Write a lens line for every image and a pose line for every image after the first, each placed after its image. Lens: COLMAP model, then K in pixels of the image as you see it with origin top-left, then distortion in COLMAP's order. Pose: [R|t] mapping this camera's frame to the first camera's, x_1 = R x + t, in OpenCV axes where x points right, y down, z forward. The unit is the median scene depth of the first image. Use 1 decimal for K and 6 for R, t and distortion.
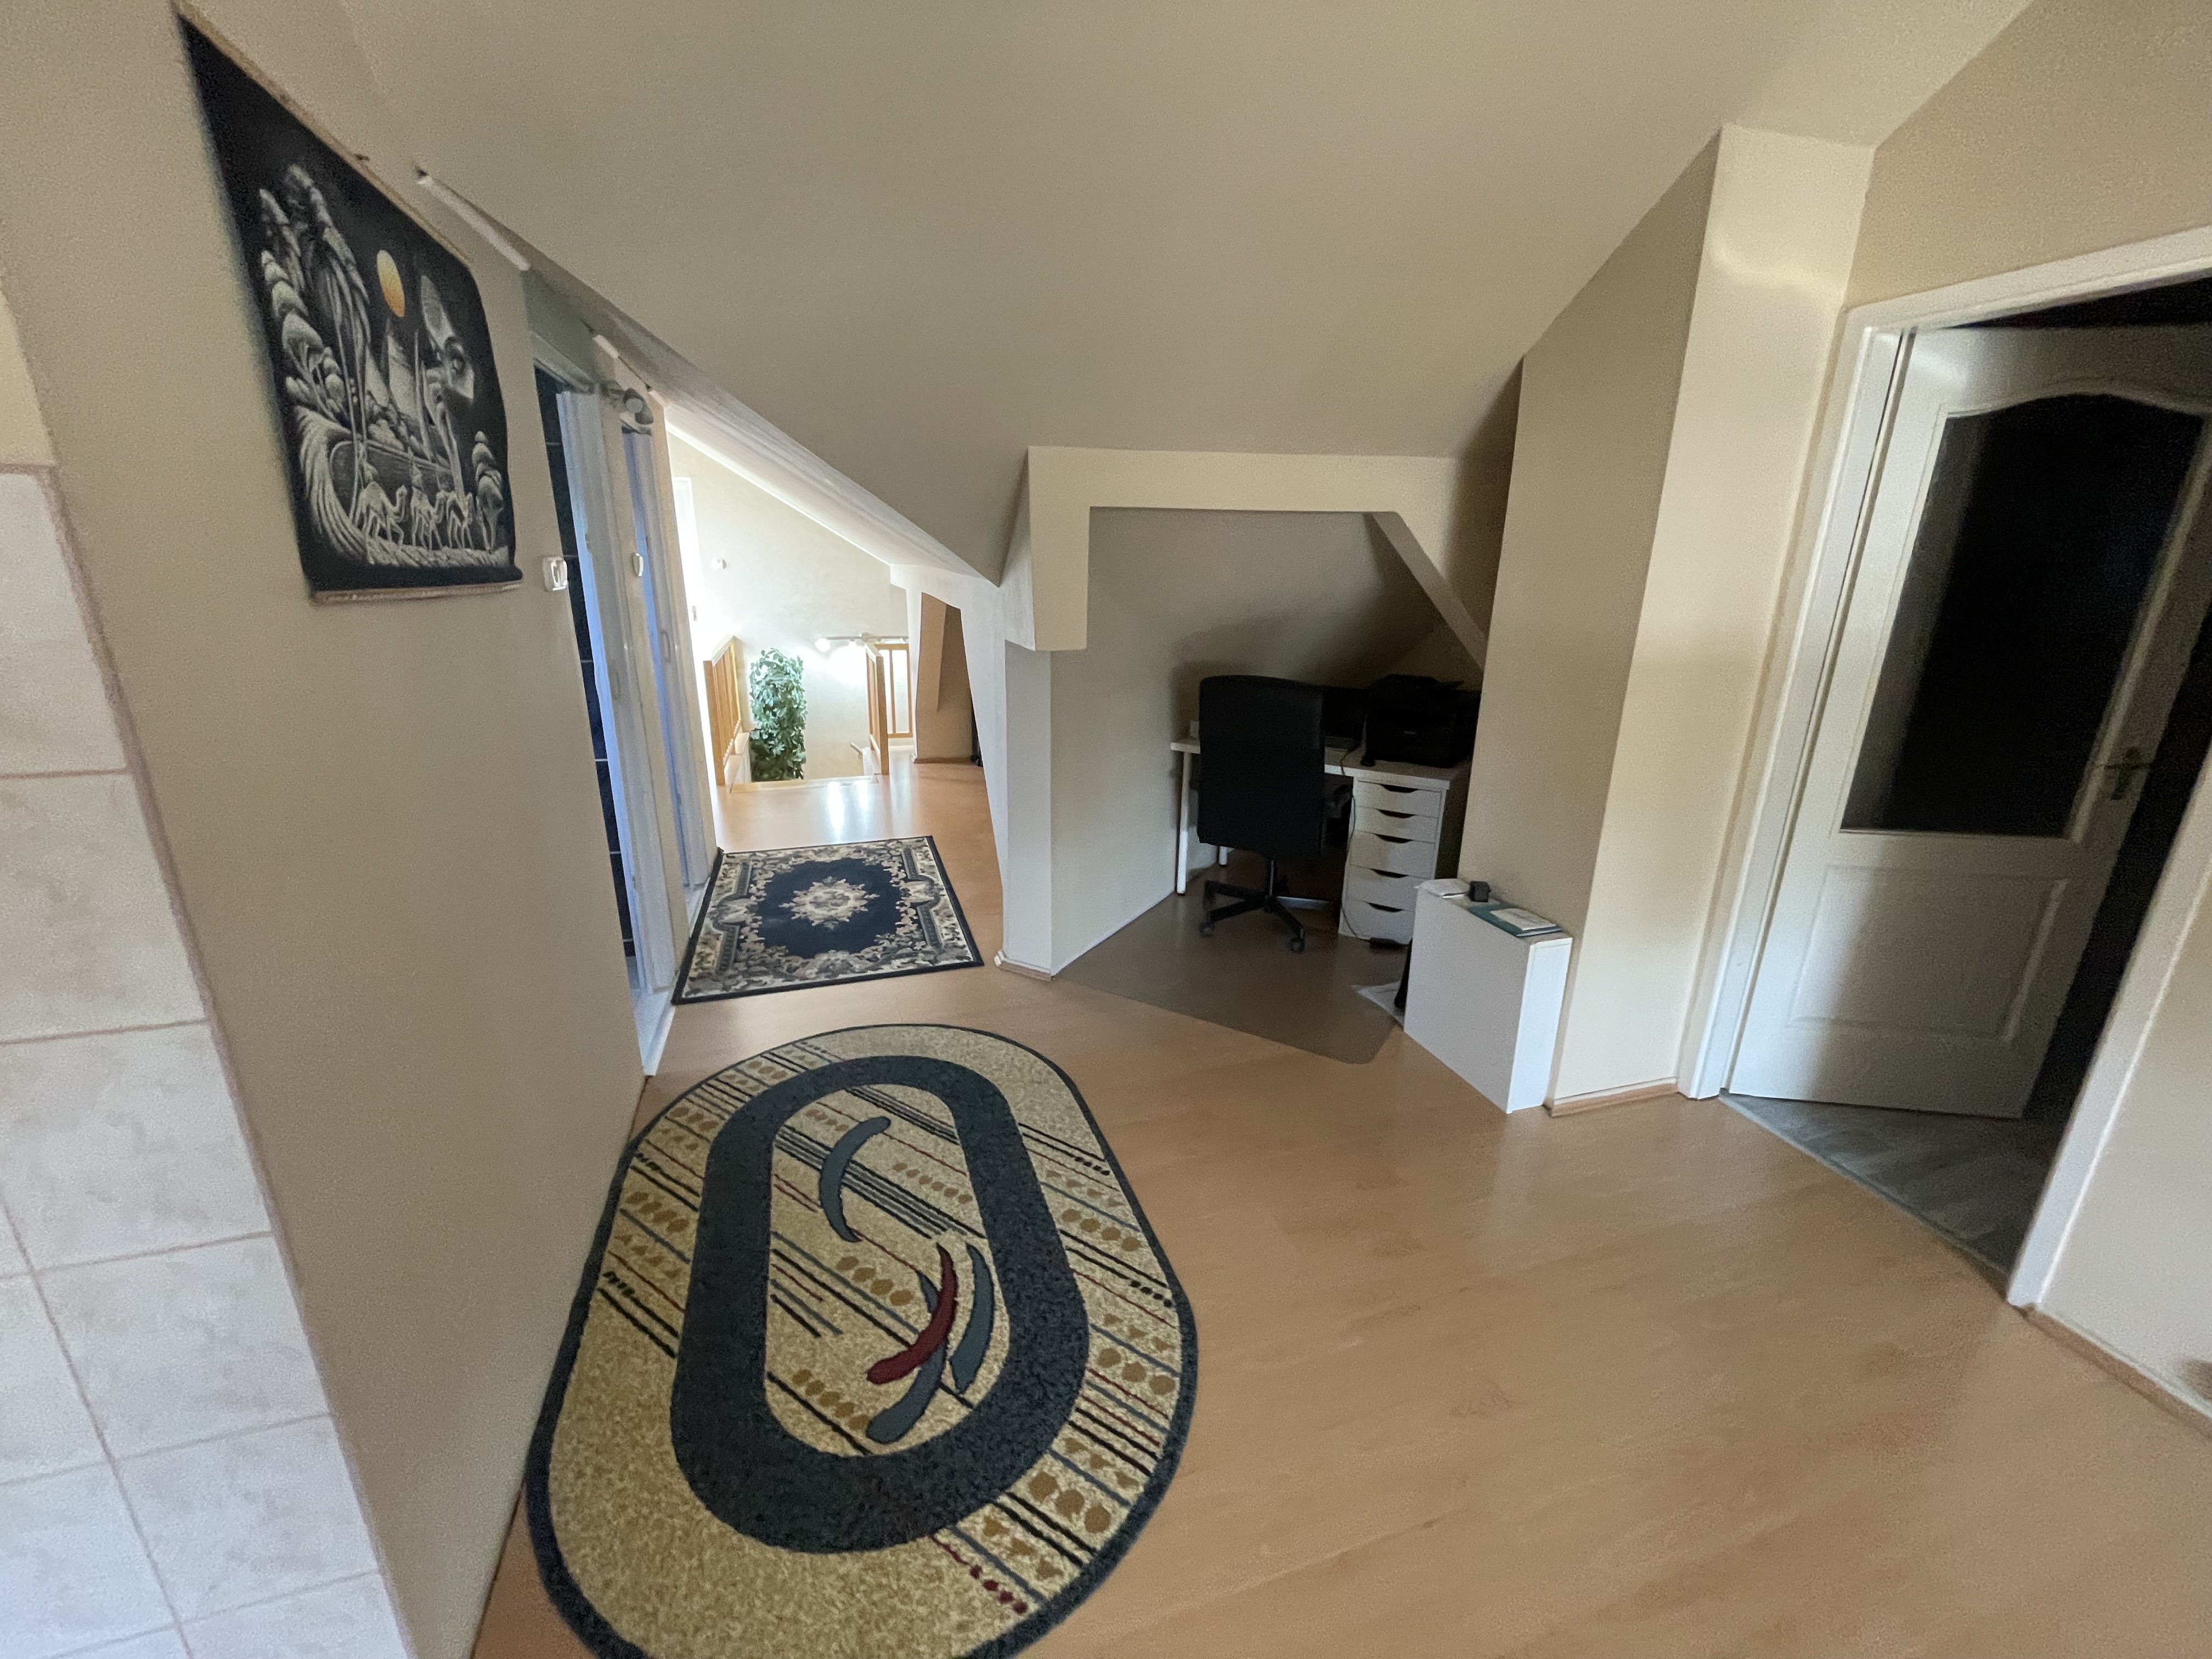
lens RADIAL K [[901.6, 0, 1110.0], [0, 901.6, 828.1], [0, 0, 1]] dist [-0.000770, -0.000253]
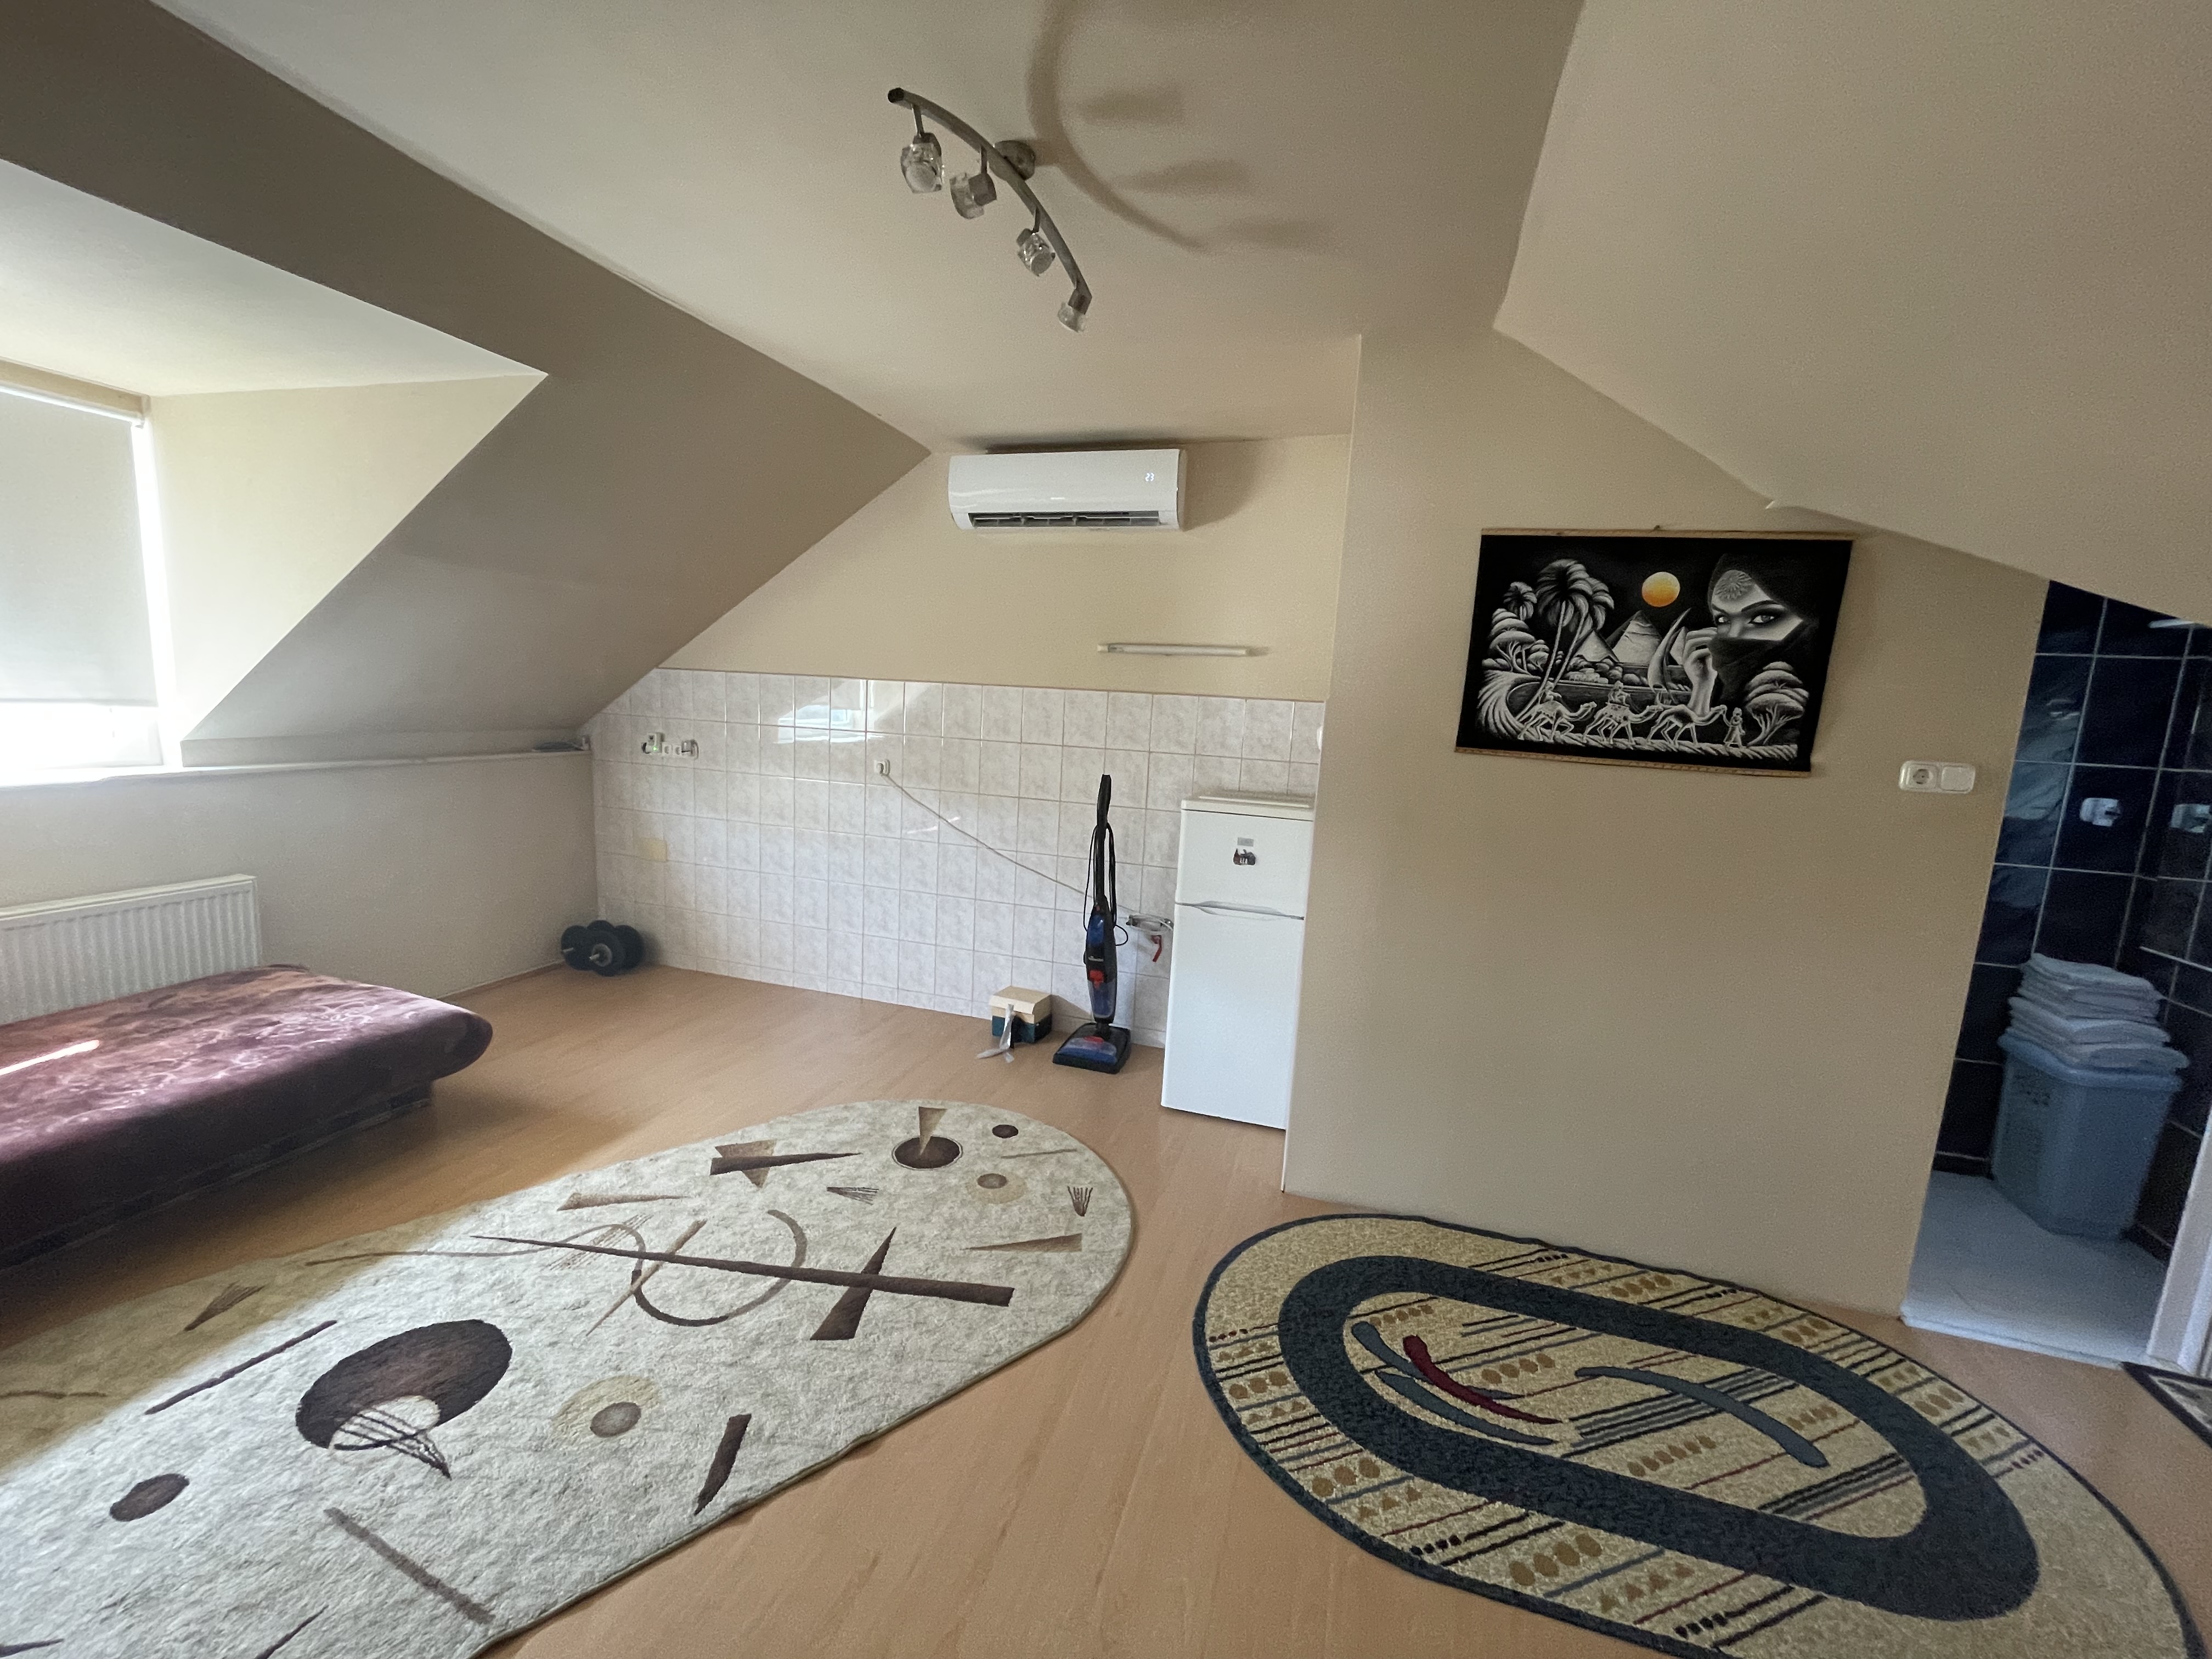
lens RADIAL K [[901.6, 0, 1110.0], [0, 901.6, 828.1], [0, 0, 1]] dist [-0.000770, -0.000253]
pose [[-0.575499, 0.080195, -0.813861, 0.999640], [-0.294338, 0.908178, 0.297621, -0.324460], [0.762998, 0.410831, -0.499051, 1.020541]]
